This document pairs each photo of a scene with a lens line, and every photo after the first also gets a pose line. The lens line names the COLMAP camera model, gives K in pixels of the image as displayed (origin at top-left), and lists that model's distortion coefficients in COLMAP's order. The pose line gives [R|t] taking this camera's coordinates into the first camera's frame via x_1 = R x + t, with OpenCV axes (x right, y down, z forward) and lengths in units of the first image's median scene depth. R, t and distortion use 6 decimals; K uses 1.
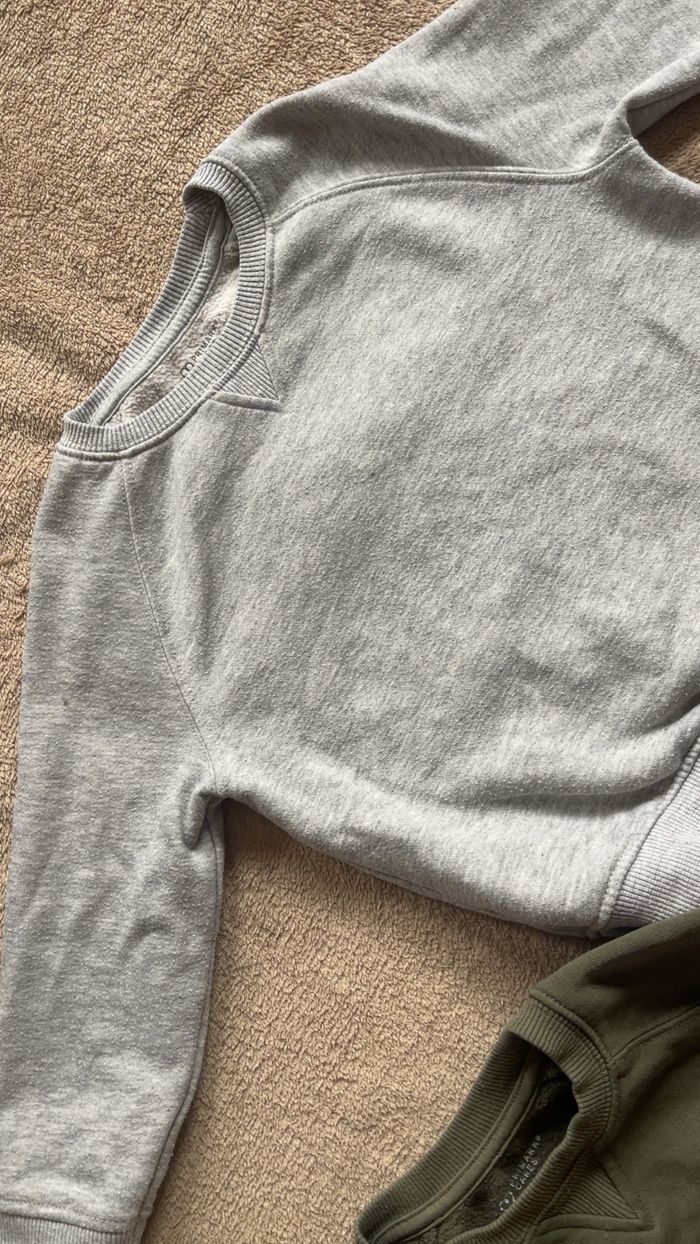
lens RADIAL K [[990.1, 0, 355.1], [0, 990.1, 627.1], [0, 0, 1]] dist [0.054576, -0.064569]
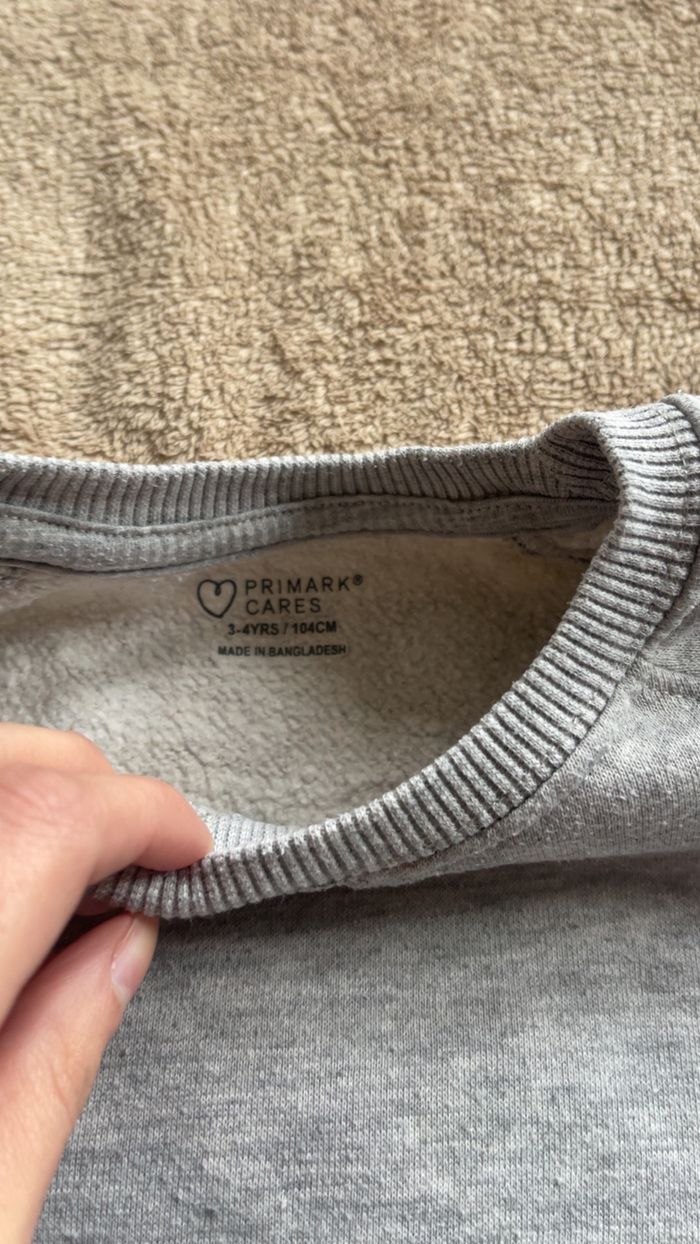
lens RADIAL K [[990.1, 0, 355.1], [0, 990.1, 627.1], [0, 0, 1]] dist [0.054576, -0.064569]
pose [[0.546926, 0.828417, -0.120816, -0.078571], [-0.836115, 0.533231, -0.128750, -0.250093], [-0.042236, 0.171433, 0.984290, 0.624355]]
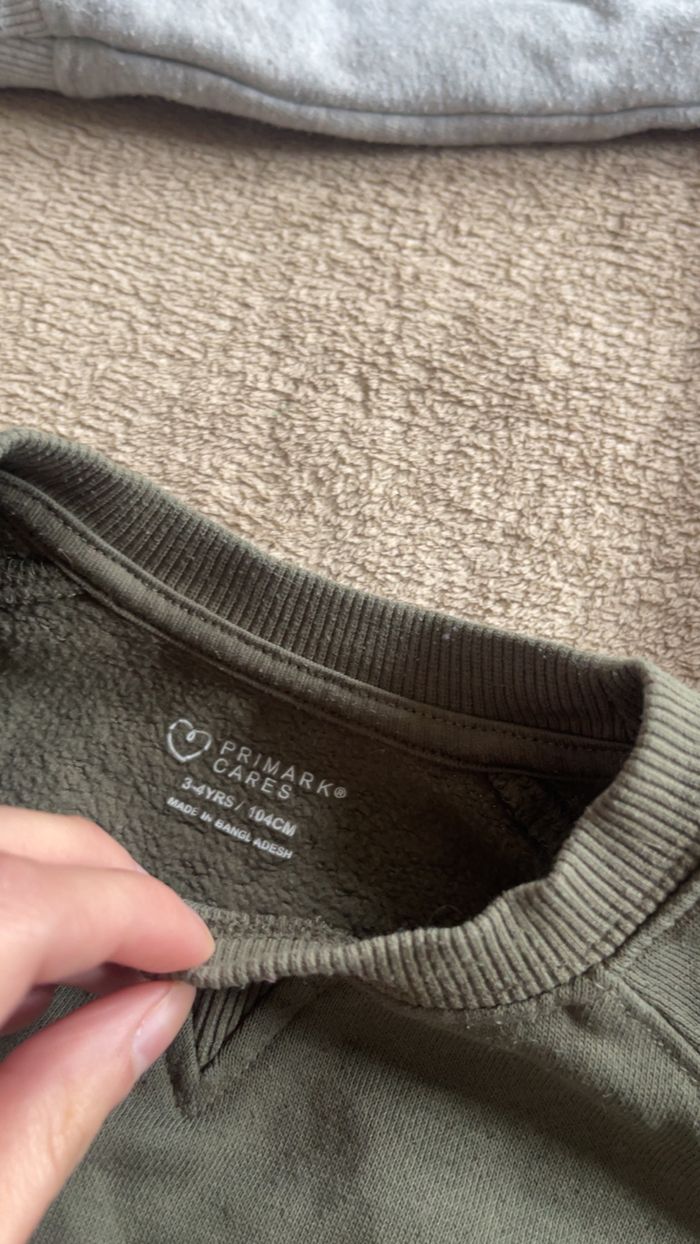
lens RADIAL K [[990.1, 0, 355.1], [0, 990.1, 627.1], [0, 0, 1]] dist [0.054576, -0.064569]
pose [[0.143019, 0.970477, -0.194216, 0.179887], [-0.988162, 0.151024, 0.026979, 0.441852], [0.055514, 0.188058, 0.980588, 0.530733]]
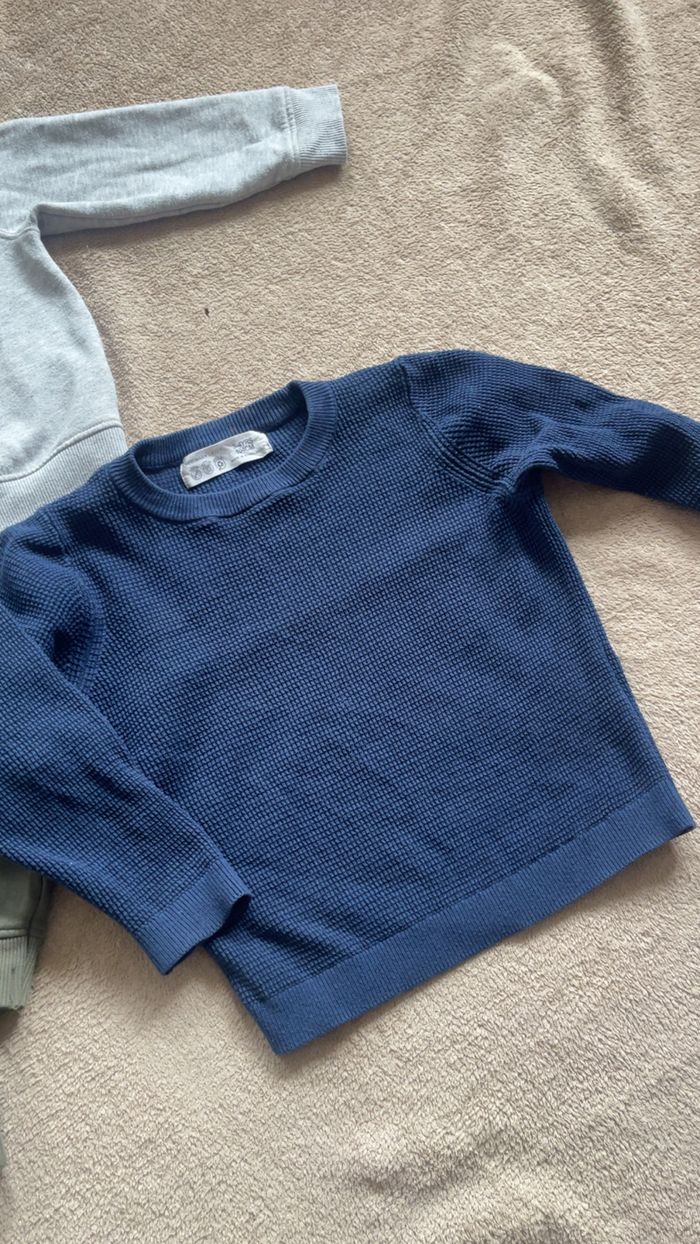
lens RADIAL K [[990.1, 0, 355.1], [0, 990.1, 627.1], [0, 0, 1]] dist [0.054576, -0.064569]
pose [[0.893646, 0.448572, -0.013446, 0.983806], [-0.441602, 0.873635, -0.204329, 0.166323], [-0.079909, 0.188536, 0.978810, -0.465994]]
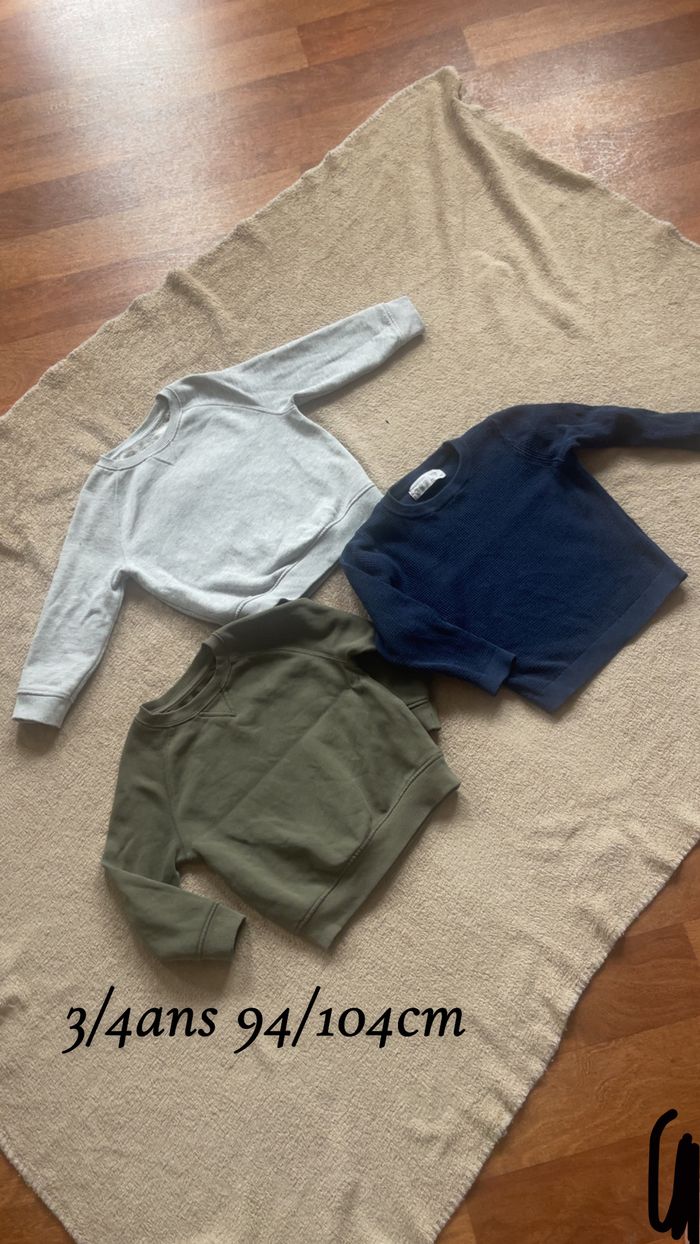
lens RADIAL K [[990.1, 0, 355.1], [0, 990.1, 627.1], [0, 0, 1]] dist [0.054576, -0.064569]
pose [[0.984364, 0.171117, 0.041799, 0.431898], [-0.154823, 0.953656, -0.258011, 0.953922], [-0.084012, 0.247506, 0.965237, -1.859828]]
